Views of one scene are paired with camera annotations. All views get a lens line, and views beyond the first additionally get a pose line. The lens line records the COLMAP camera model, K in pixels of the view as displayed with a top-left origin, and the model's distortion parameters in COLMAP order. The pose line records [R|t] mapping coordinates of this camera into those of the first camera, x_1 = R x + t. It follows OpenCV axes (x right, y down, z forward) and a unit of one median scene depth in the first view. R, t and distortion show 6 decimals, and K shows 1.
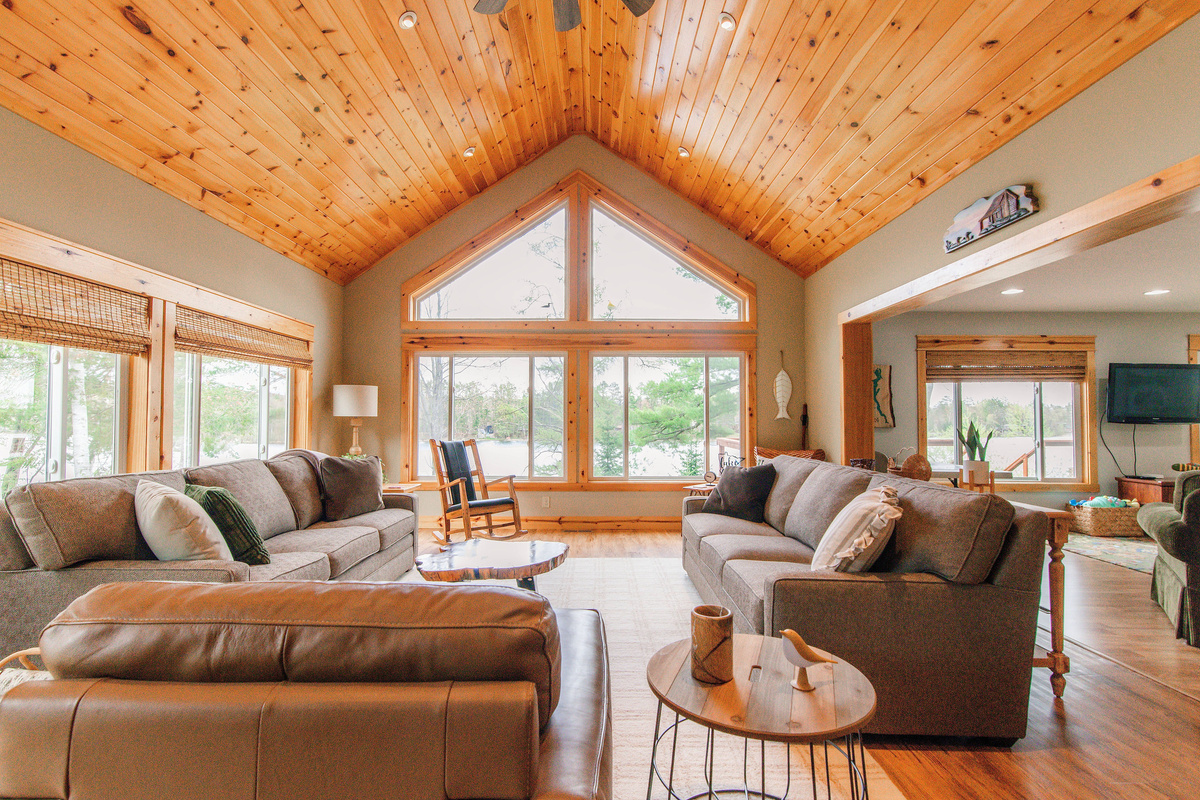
lens RADIAL K [[575.9, 0, 594.6], [0, 575.9, 404.7], [0, 0, 1]] dist [0.002894, 0.000627]
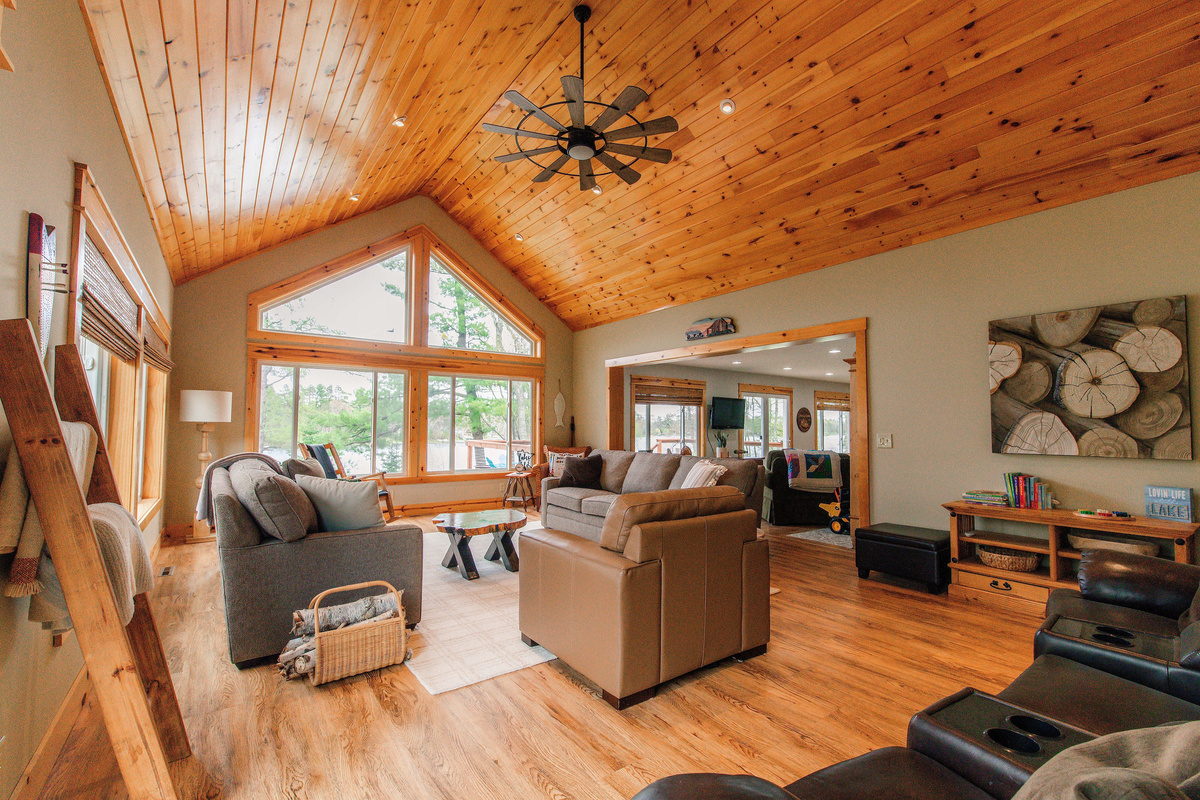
lens RADIAL K [[524.8, 0, 602.3], [0, 524.8, 405.1], [0, 0, 1]] dist [-0.004249, -0.000218]
pose [[0.803065, 0.028088, 0.595229, -0.411764], [-0.021879, 0.999605, -0.017652, -0.008111], [-0.595489, 0.001152, 0.803363, -0.147344]]
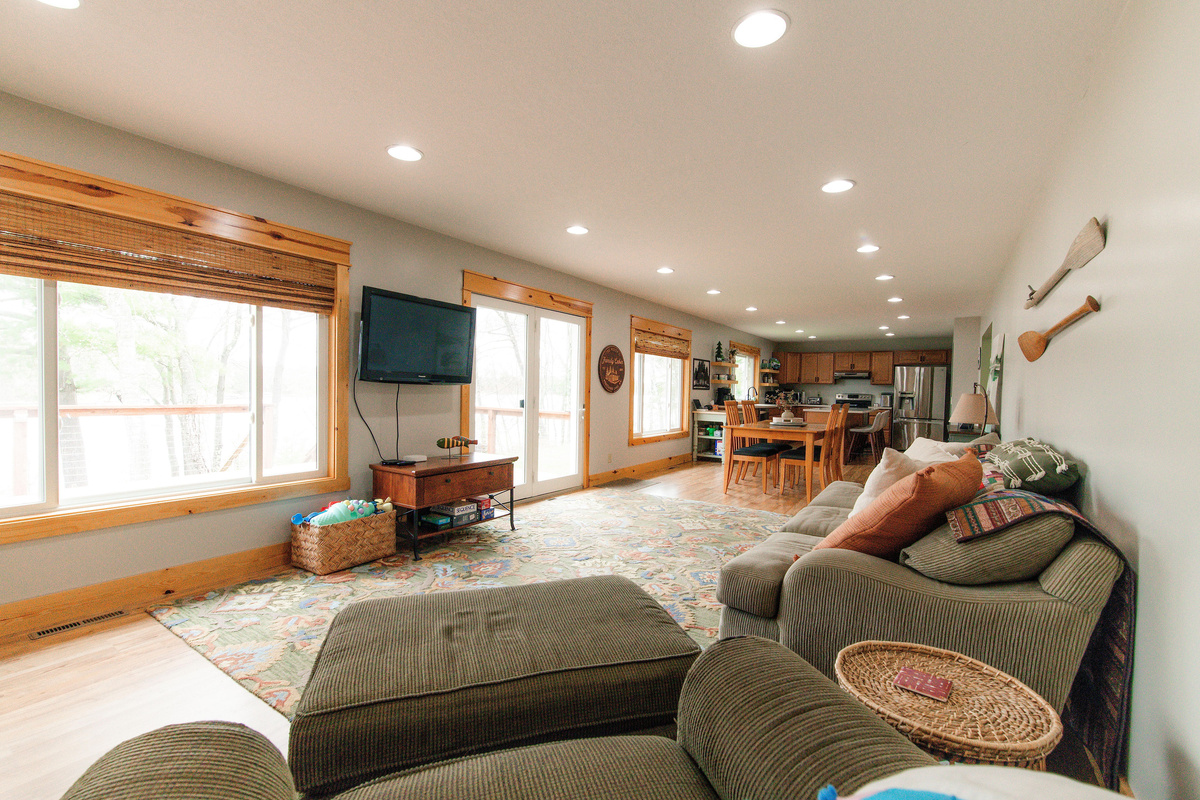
lens RADIAL K [[524.8, 0, 602.3], [0, 524.8, 405.1], [0, 0, 1]] dist [-0.004249, -0.000218]
pose [[0.545882, -0.017065, 0.837688, 0.582118], [-0.045341, 0.997726, 0.049872, 0.017595], [-0.836635, -0.065206, 0.543867, 0.488630]]
